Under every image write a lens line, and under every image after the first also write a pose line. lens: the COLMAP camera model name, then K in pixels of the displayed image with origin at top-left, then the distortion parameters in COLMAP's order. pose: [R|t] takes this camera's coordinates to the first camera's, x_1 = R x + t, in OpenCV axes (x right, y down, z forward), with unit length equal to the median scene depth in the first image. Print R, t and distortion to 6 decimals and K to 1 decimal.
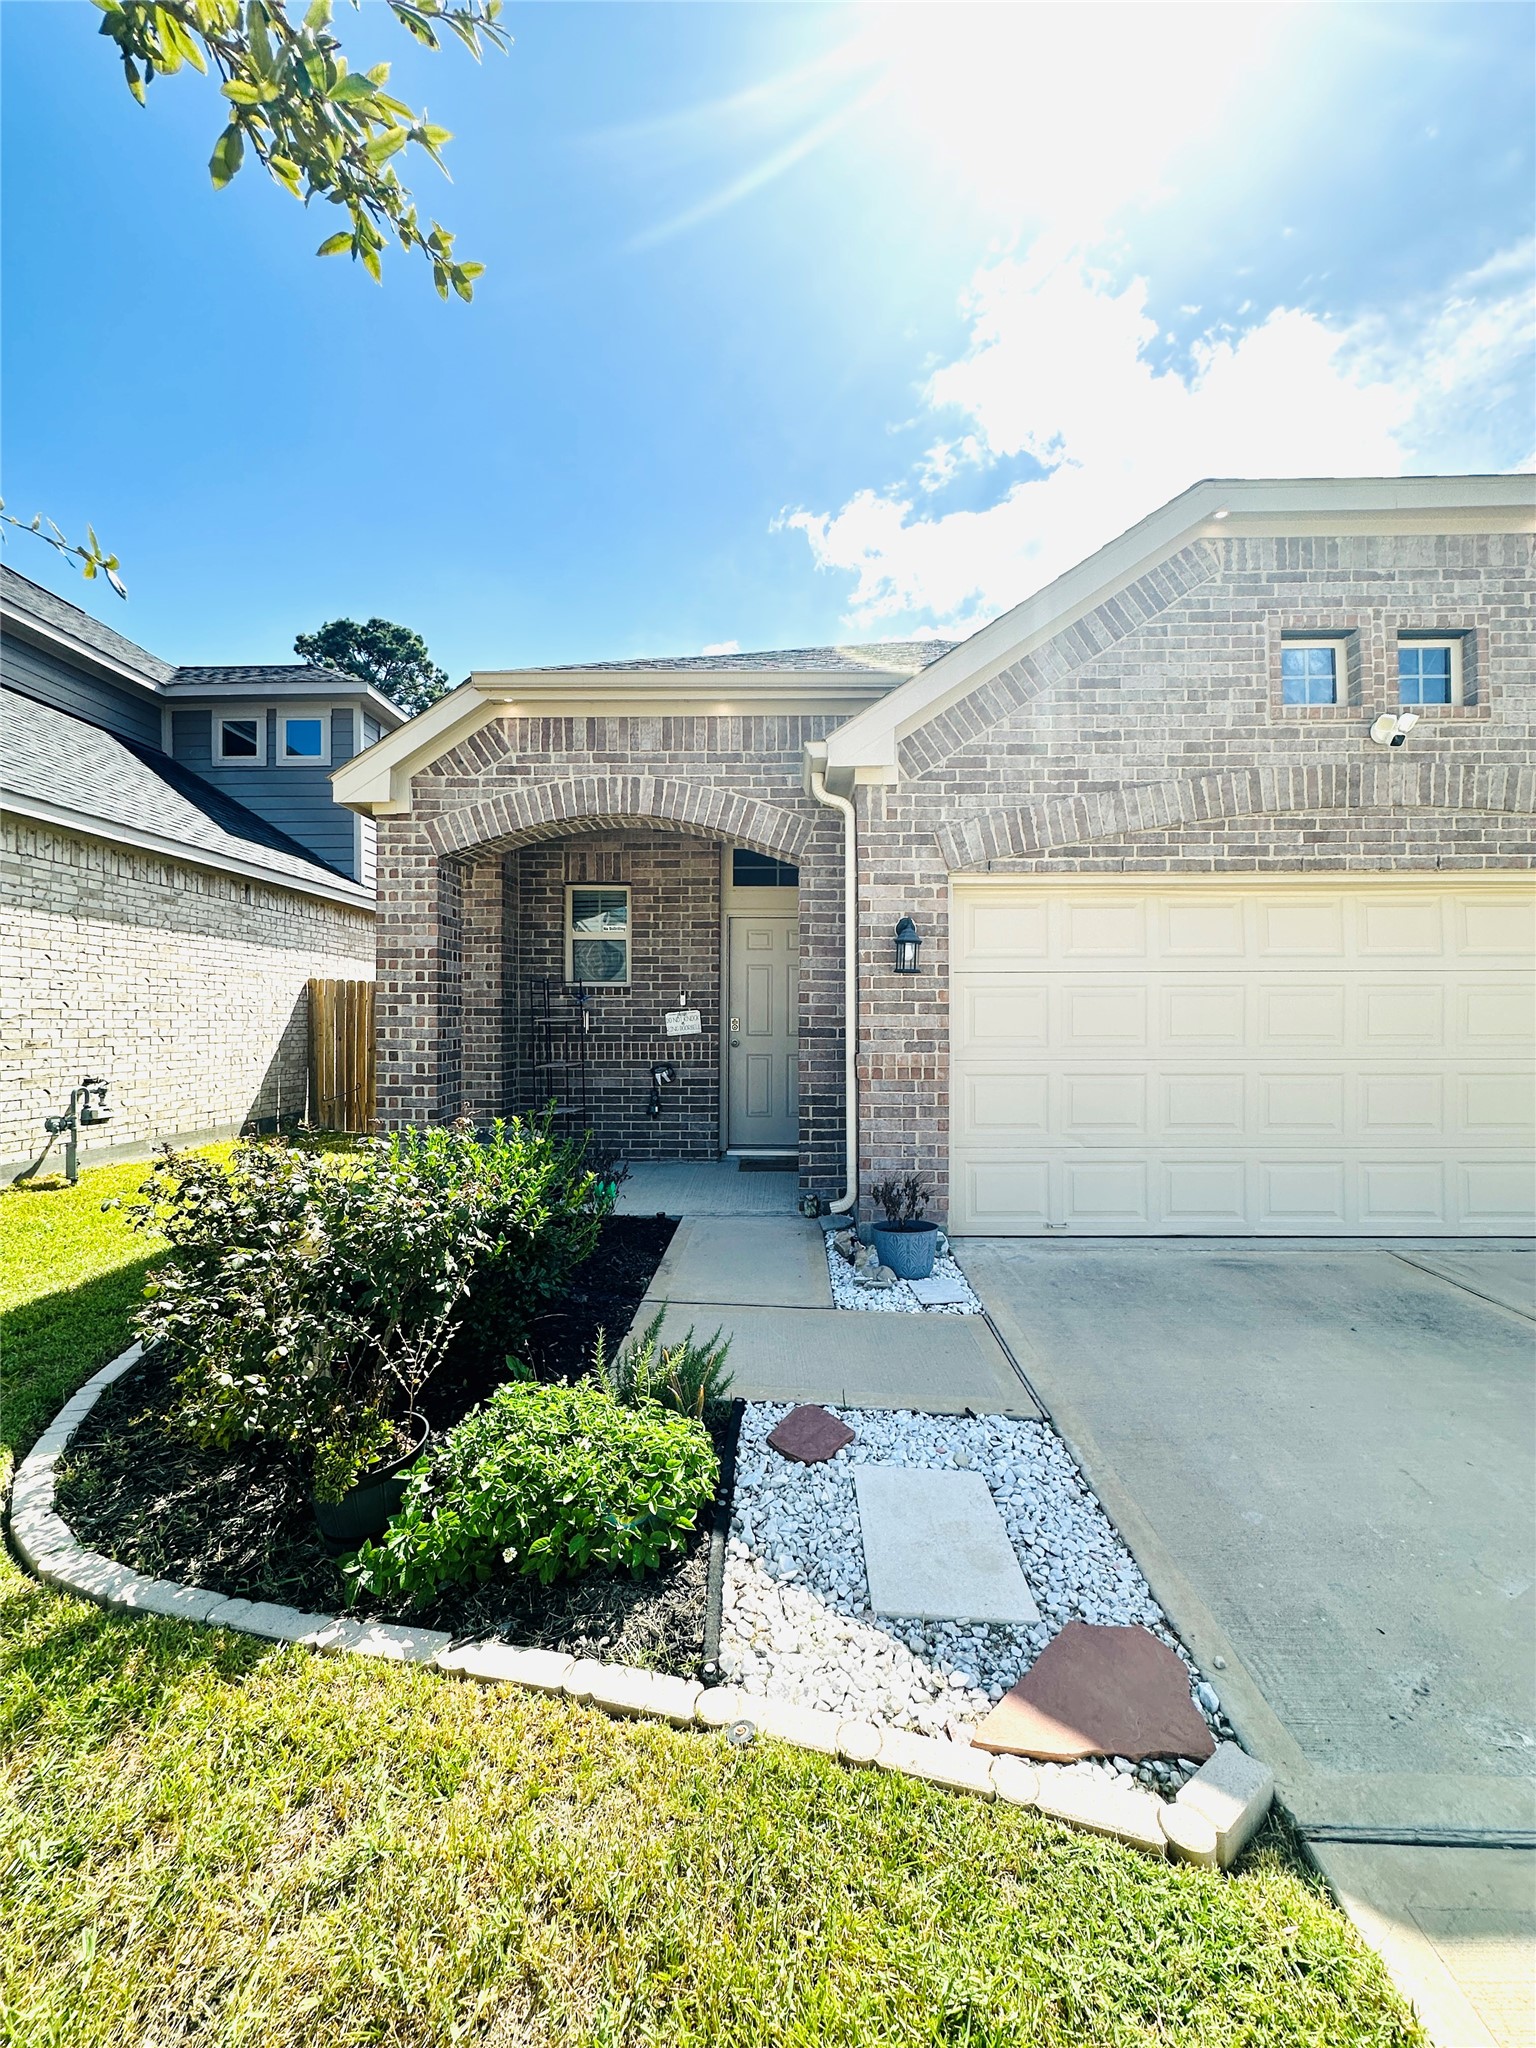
lens RADIAL K [[818.6, 0, 763.9], [0, 818.6, 1024.3], [0, 0, 1]] dist [-0.004954, 0.000953]
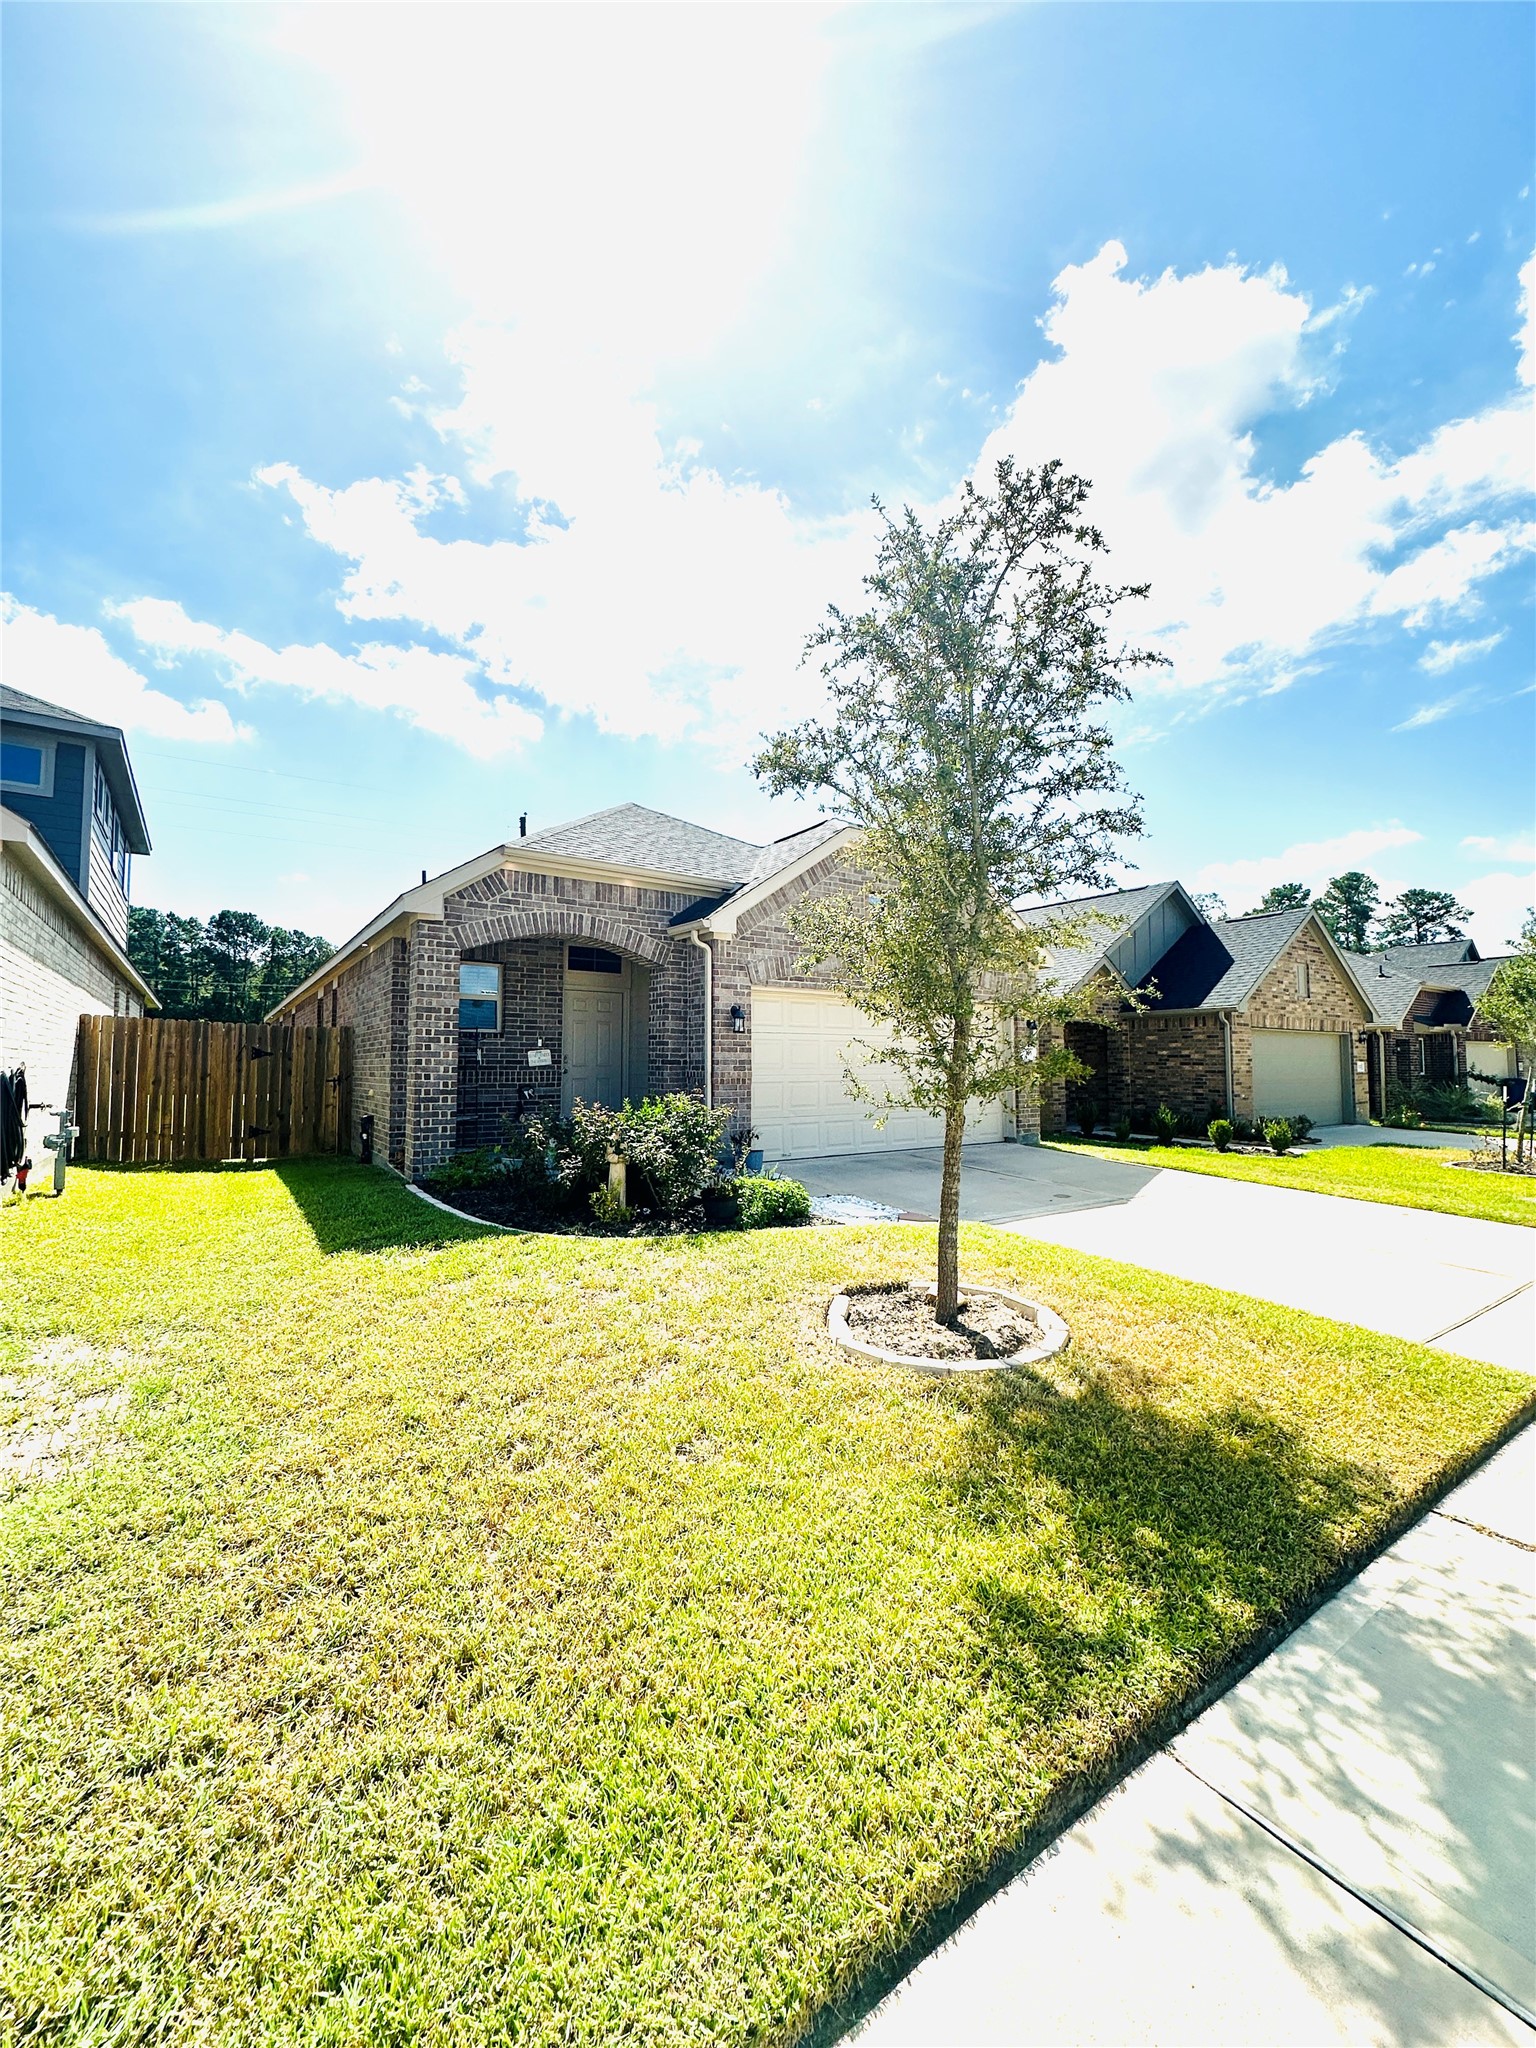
lens RADIAL K [[818.6, 0, 773.7], [0, 818.6, 1022.0], [0, 0, 1]] dist [-0.004954, 0.000953]
pose [[0.805494, 0.032213, 0.591728, -0.959266], [0.001493, 0.998408, -0.056384, 0.027263], [-0.592602, 0.046300, 0.804164, -0.707855]]
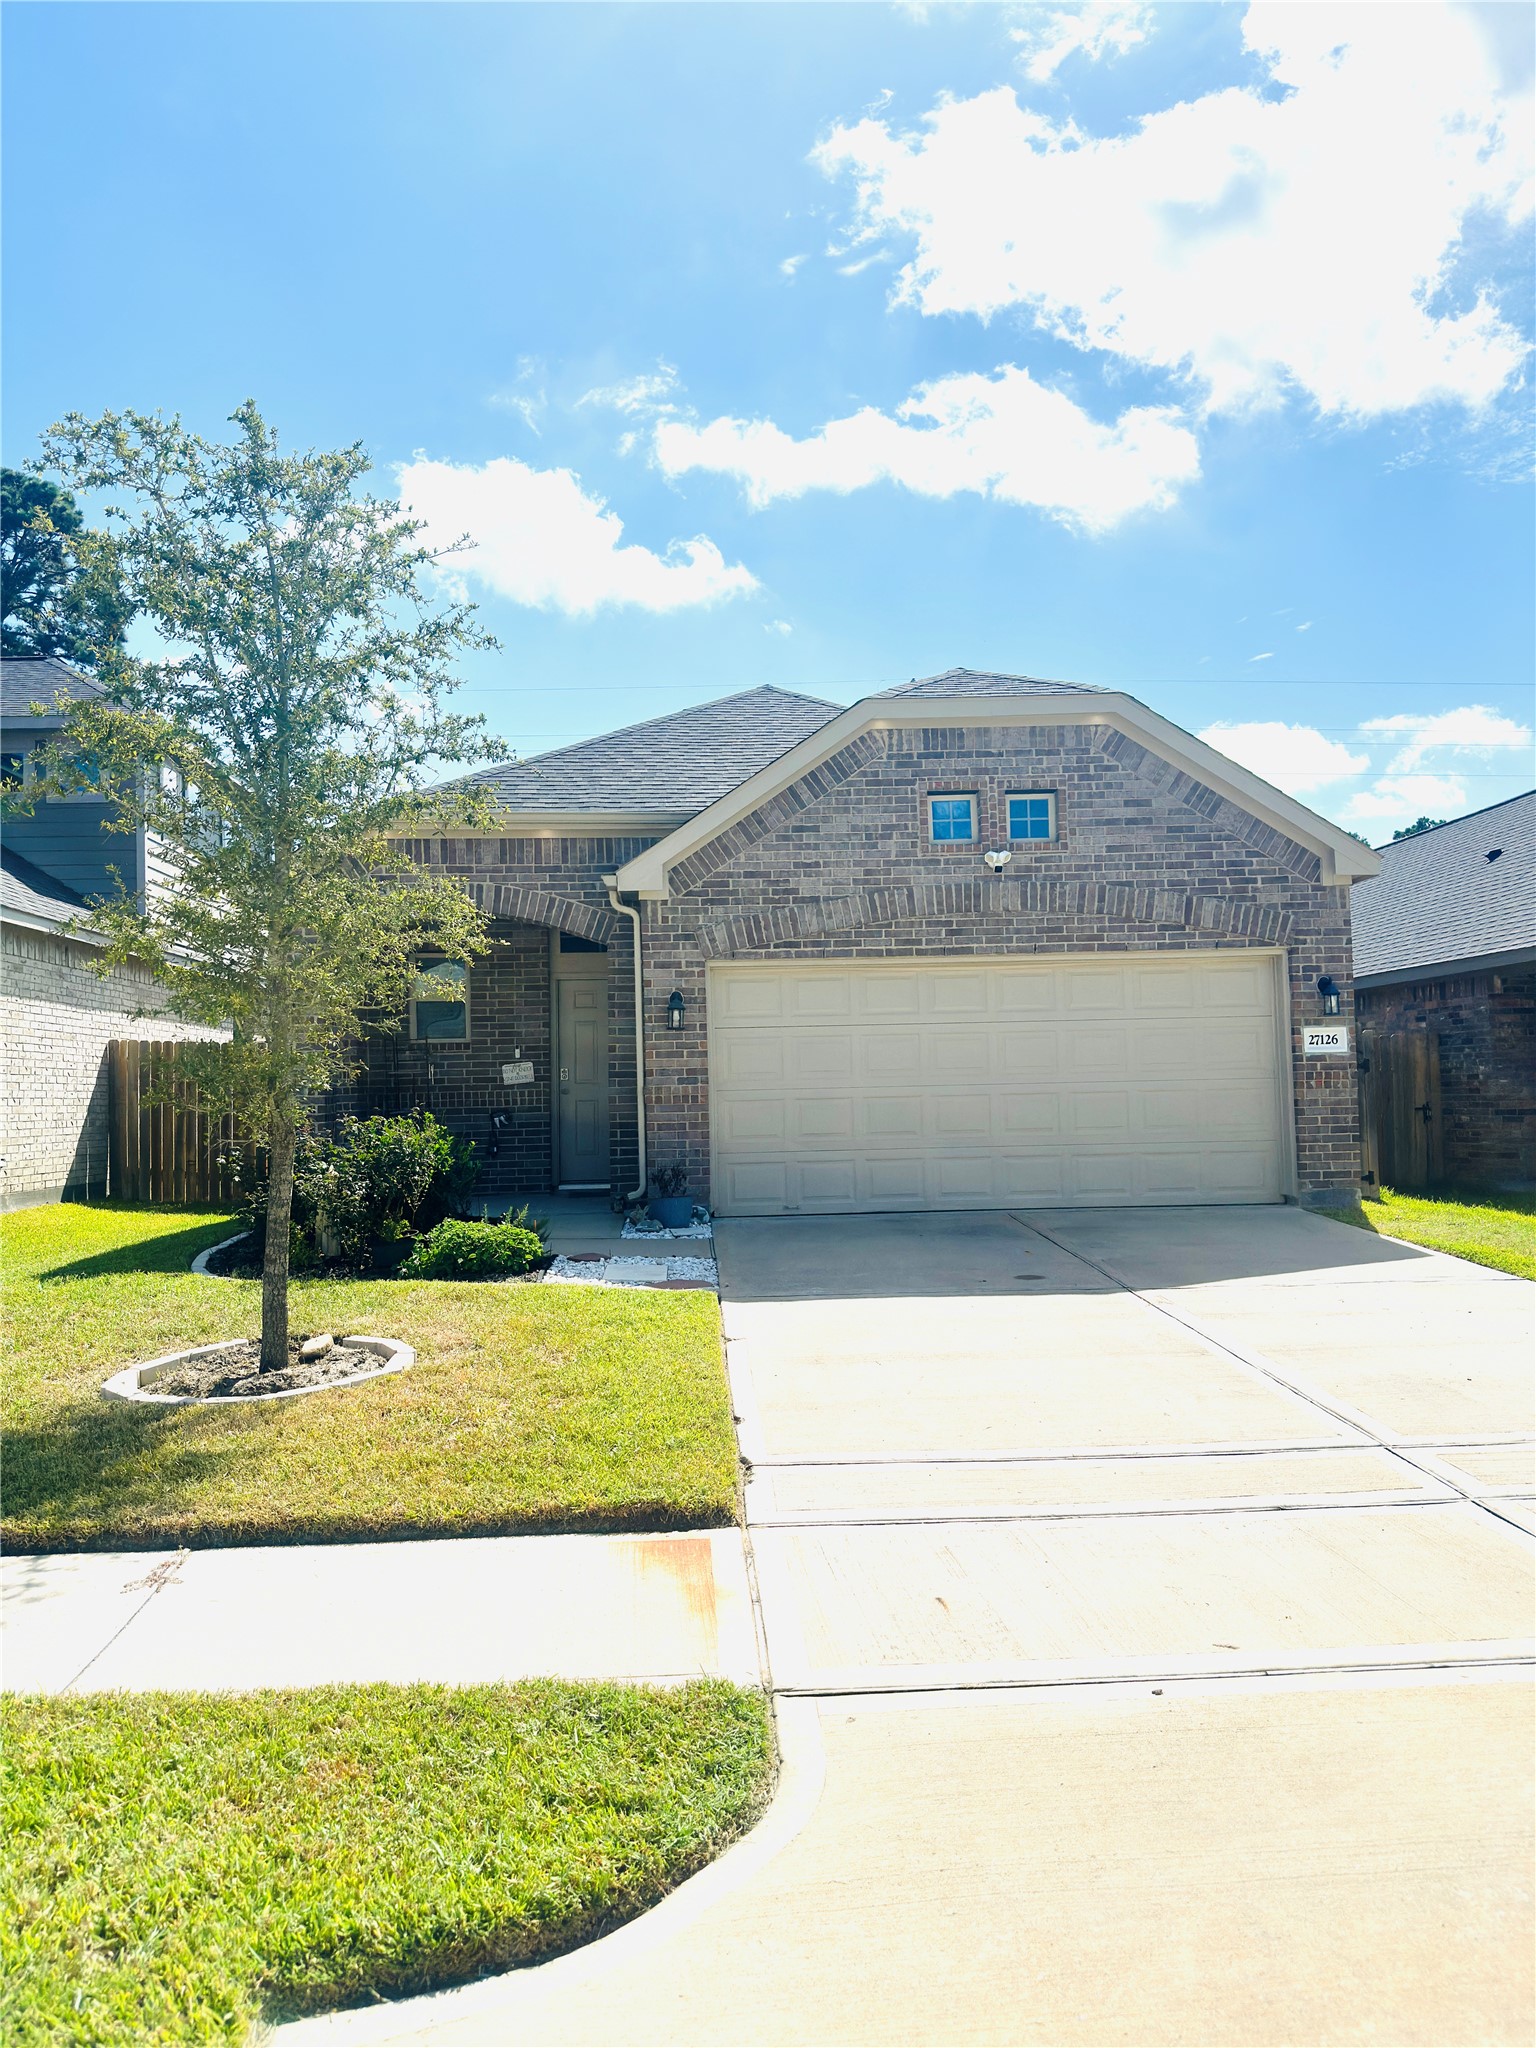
lens RADIAL K [[1456.1, 0, 766.6], [0, 1456.1, 1041.1], [0, 0, 1]] dist [0.107560, -0.001327]
pose [[0.996590, -0.019505, 0.080170, 0.124516], [0.022782, 0.998933, -0.040167, 0.063937], [-0.079301, 0.041856, 0.995972, -1.563336]]
